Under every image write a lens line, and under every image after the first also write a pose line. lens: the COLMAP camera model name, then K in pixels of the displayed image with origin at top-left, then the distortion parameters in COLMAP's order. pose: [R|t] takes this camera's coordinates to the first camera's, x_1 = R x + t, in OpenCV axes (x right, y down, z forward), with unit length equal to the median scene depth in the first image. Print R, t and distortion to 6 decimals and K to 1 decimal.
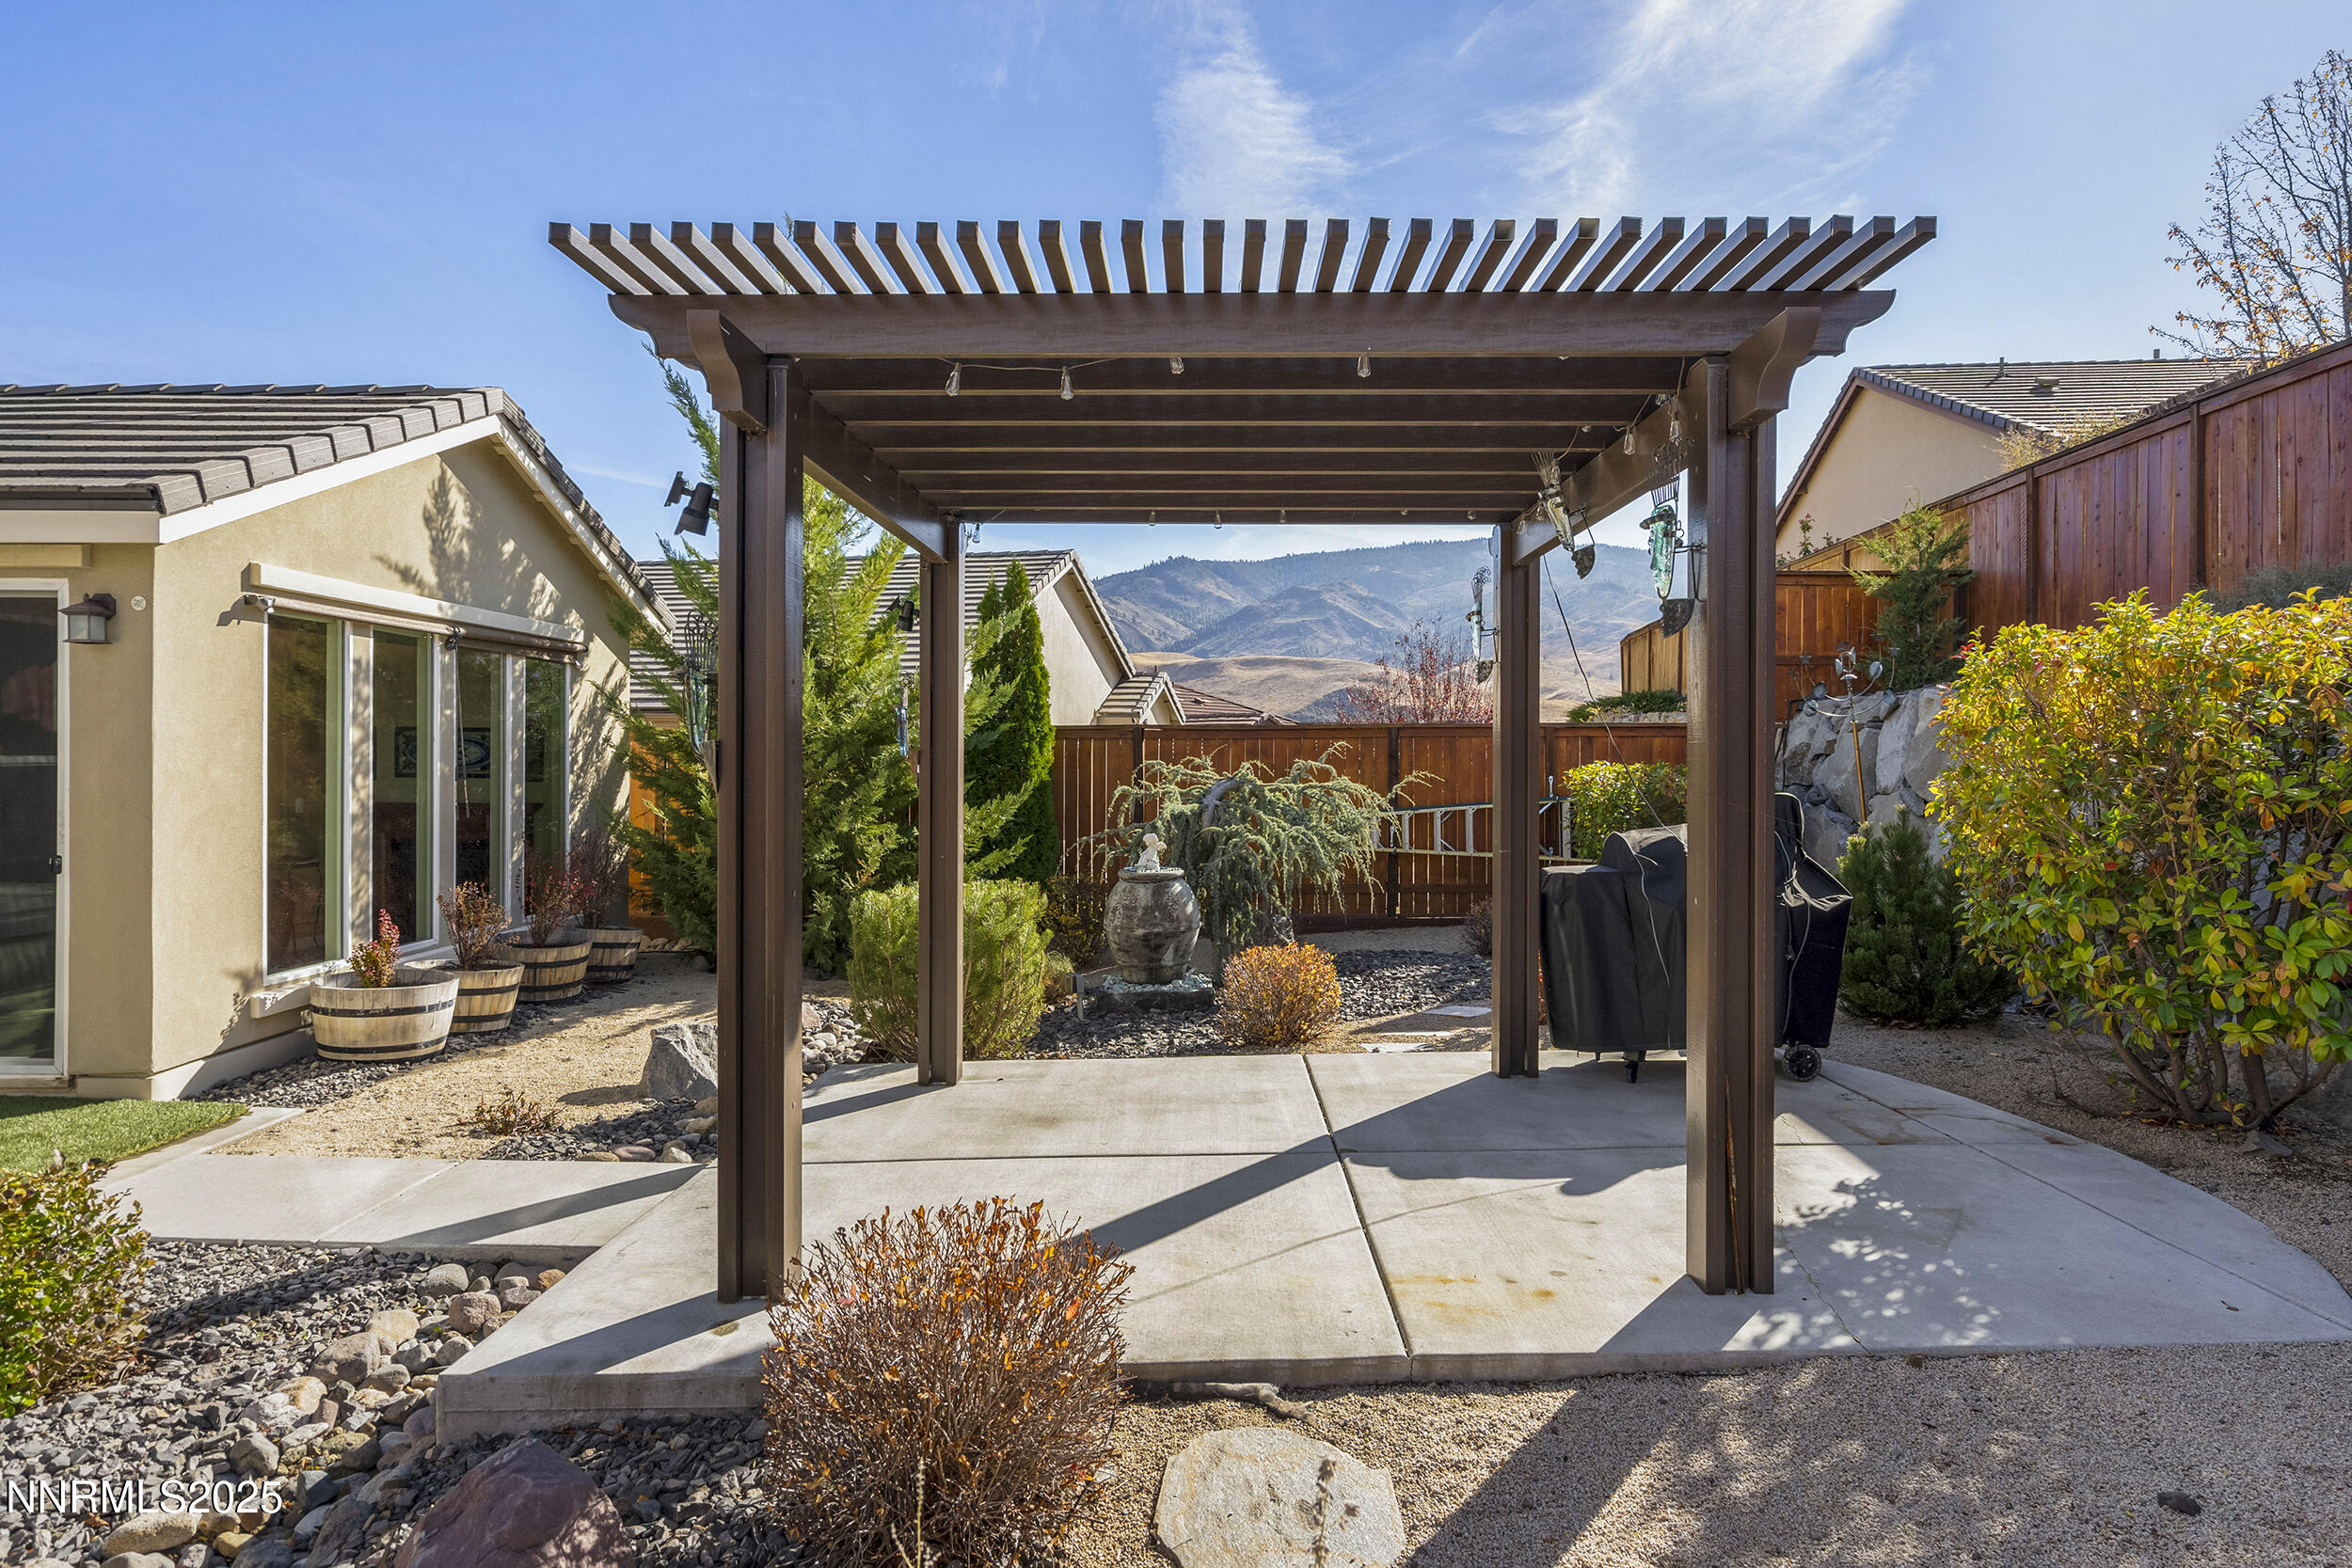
lens RADIAL K [[1343.6, 0, 1185.4], [0, 1343.6, 769.1], [0, 0, 1]] dist [-0.002161, 0.002576]
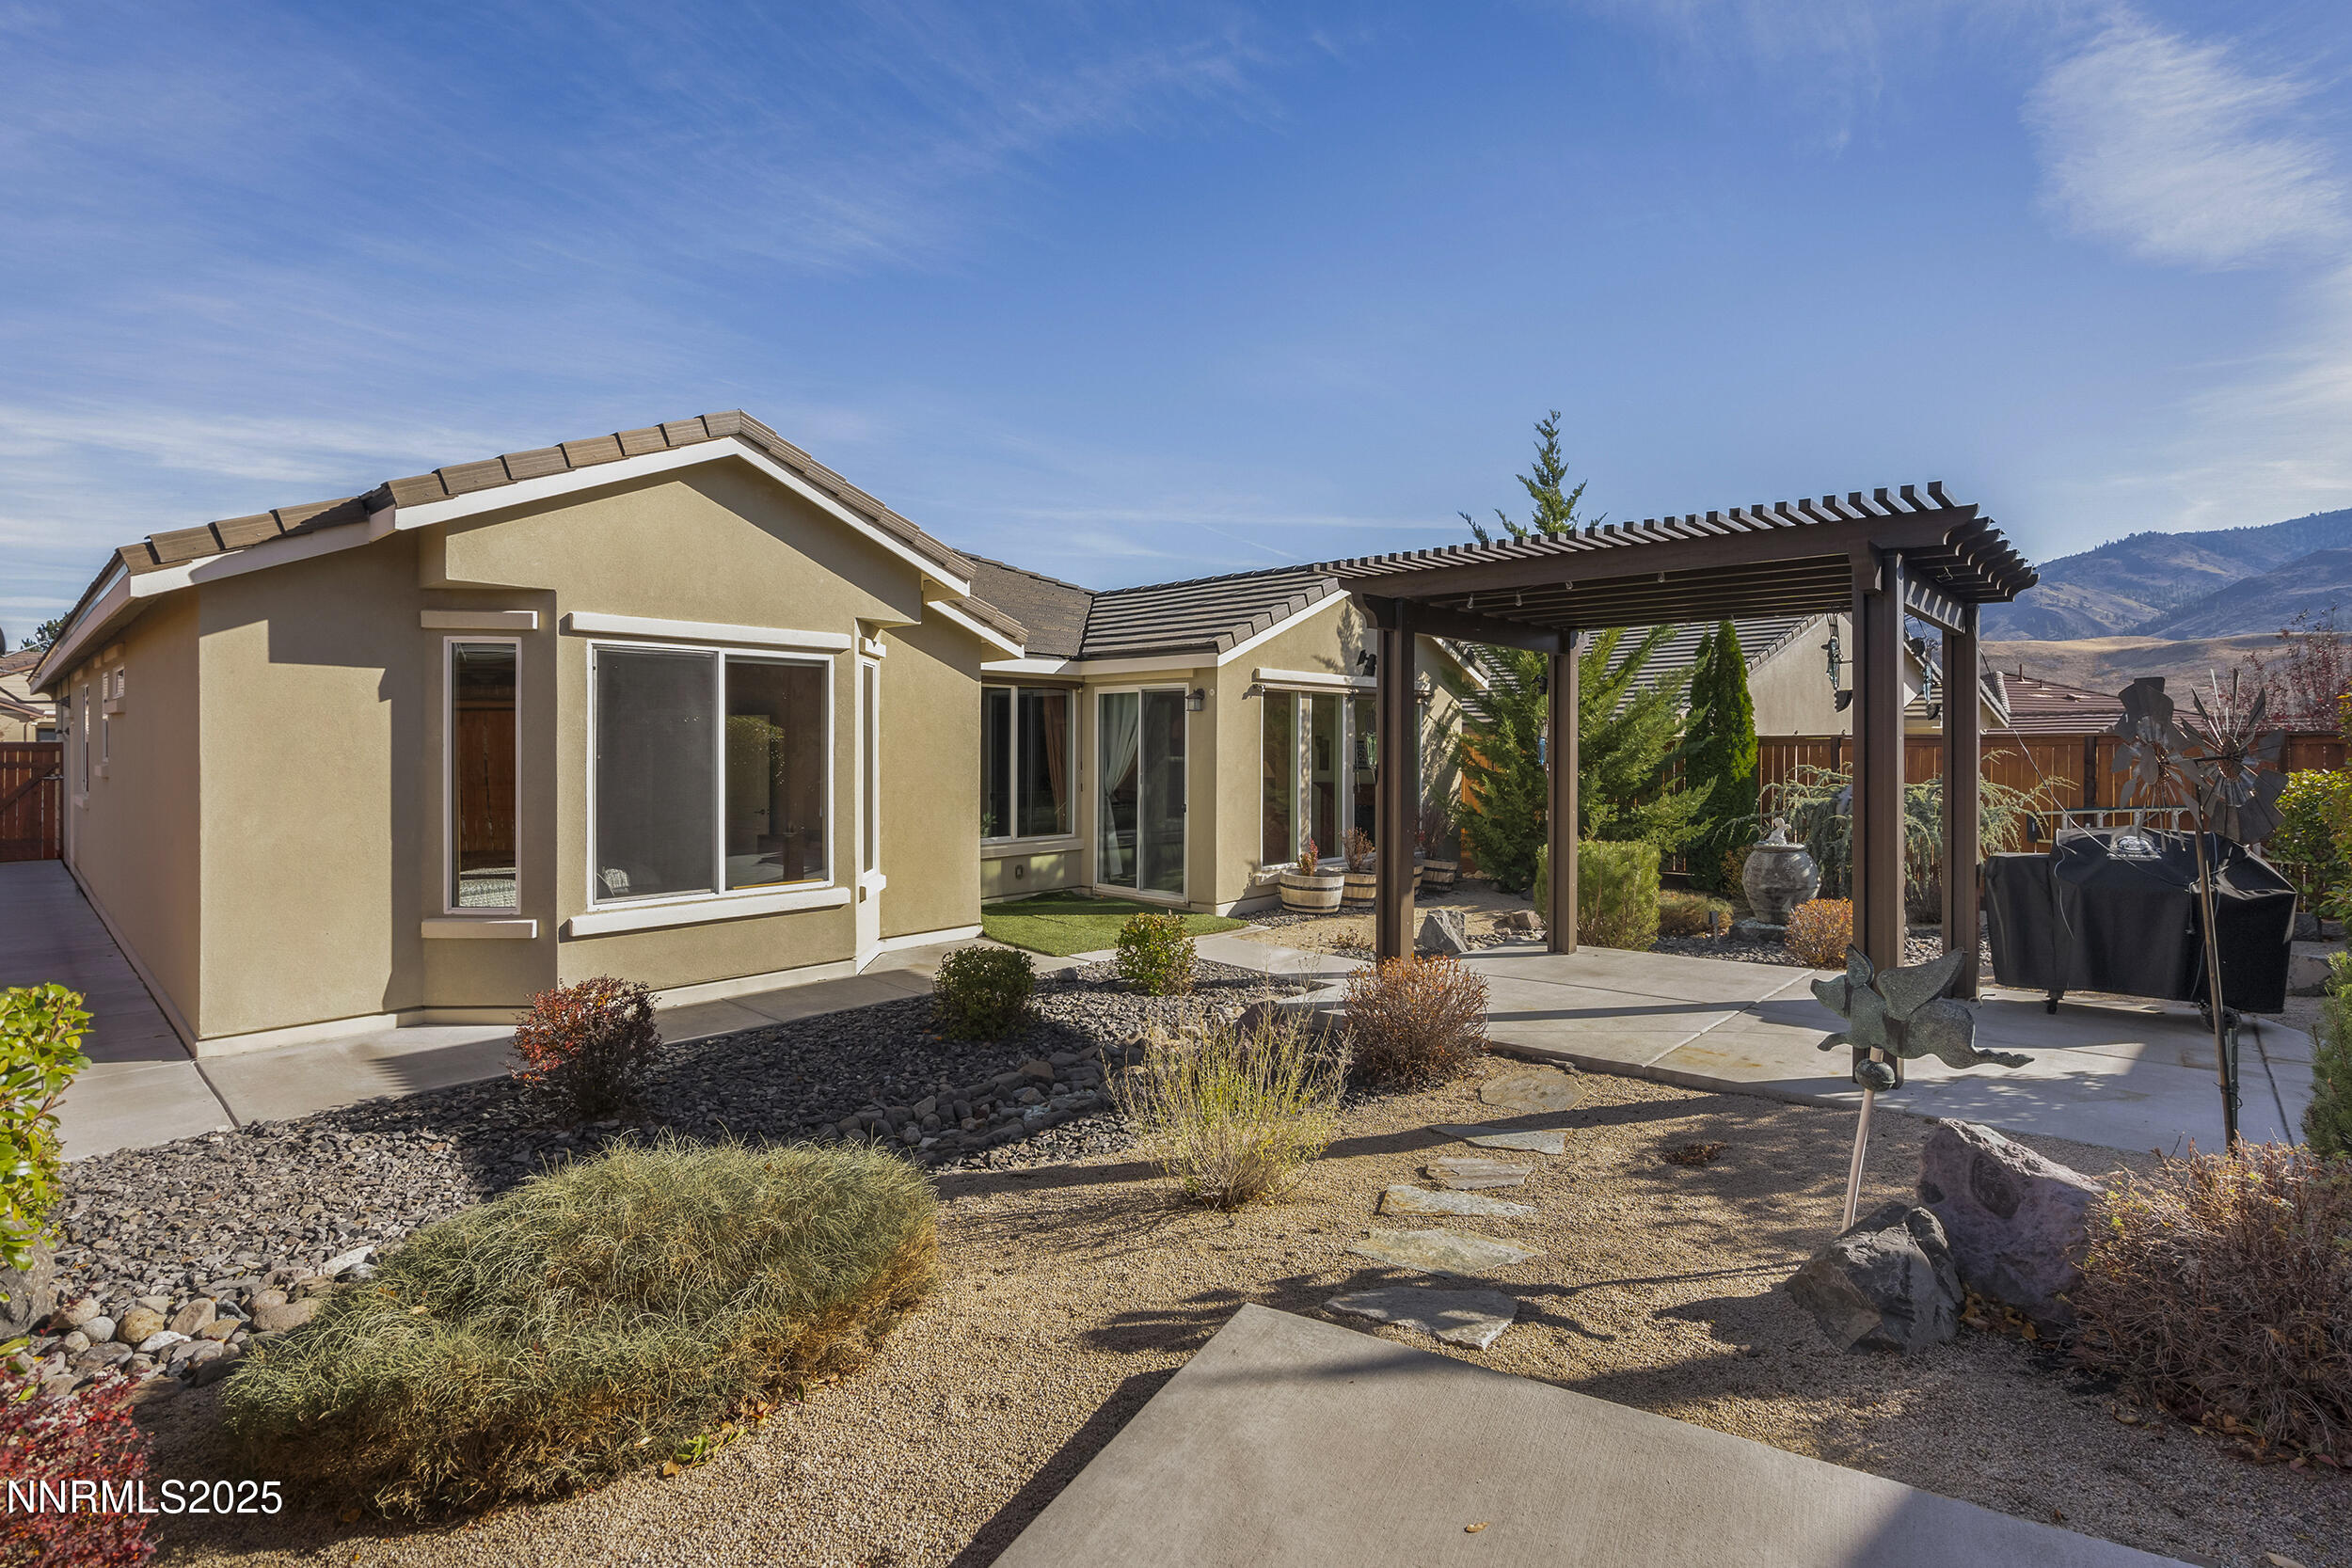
lens RADIAL K [[1100.2, 0, 1176.4], [0, 1100.2, 777.4], [0, 0, 1]] dist [0.000372, -0.000413]
pose [[0.740049, 0.020684, -0.672235, 0.315102], [-0.007651, 0.999721, 0.022338, -0.016998], [0.672510, -0.011387, 0.740001, -0.304021]]
